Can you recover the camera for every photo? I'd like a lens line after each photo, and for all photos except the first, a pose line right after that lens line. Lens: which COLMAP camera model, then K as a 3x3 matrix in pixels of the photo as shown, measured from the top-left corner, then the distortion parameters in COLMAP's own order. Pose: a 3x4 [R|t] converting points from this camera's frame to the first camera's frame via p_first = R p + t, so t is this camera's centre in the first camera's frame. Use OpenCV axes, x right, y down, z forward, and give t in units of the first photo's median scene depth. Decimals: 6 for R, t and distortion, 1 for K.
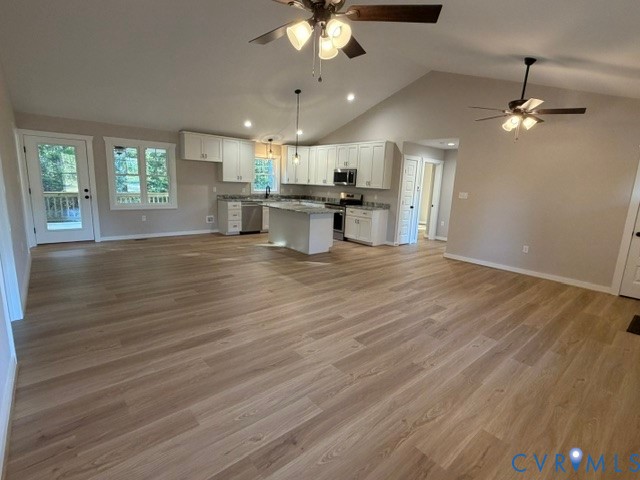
lens RADIAL K [[312.2, 0, 318.9], [0, 312.2, 240.5], [0, 0, 1]] dist [0.000782, -0.000135]
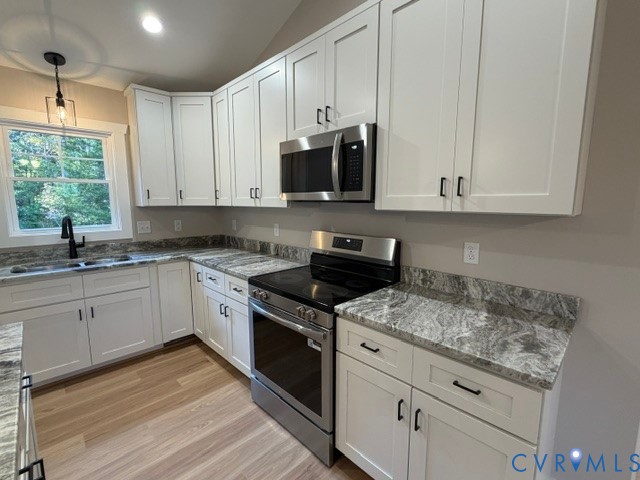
lens RADIAL K [[295.3, 0, 318.7], [0, 295.3, 239.6], [0, 0, 1]] dist [0.001609, -0.000246]
pose [[0.997148, -0.052603, 0.054122, 0.066854], [0.055411, 0.997122, -0.051751, -0.141503], [-0.051244, 0.054602, 0.997192, 0.796325]]
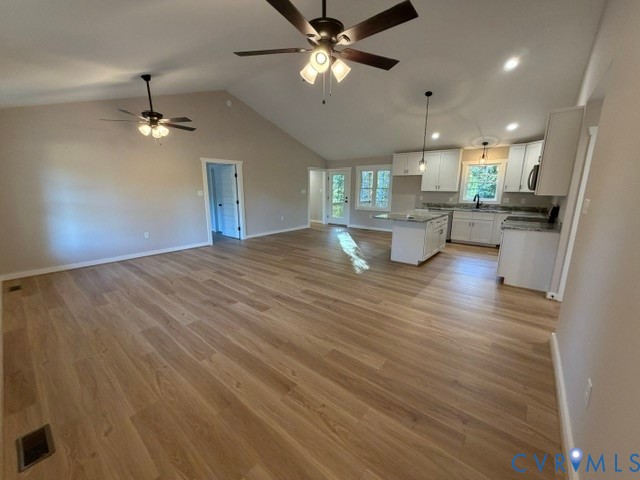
lens RADIAL K [[255.2, 0, 317.7], [0, 255.2, 239.7], [0, 0, 1]] dist [0.000332, -0.000045]
pose [[0.164930, 0.156051, -0.973882, 0.571022], [-0.178629, 0.975801, 0.126108, -0.064202], [0.969995, 0.153165, 0.188814, 0.477898]]
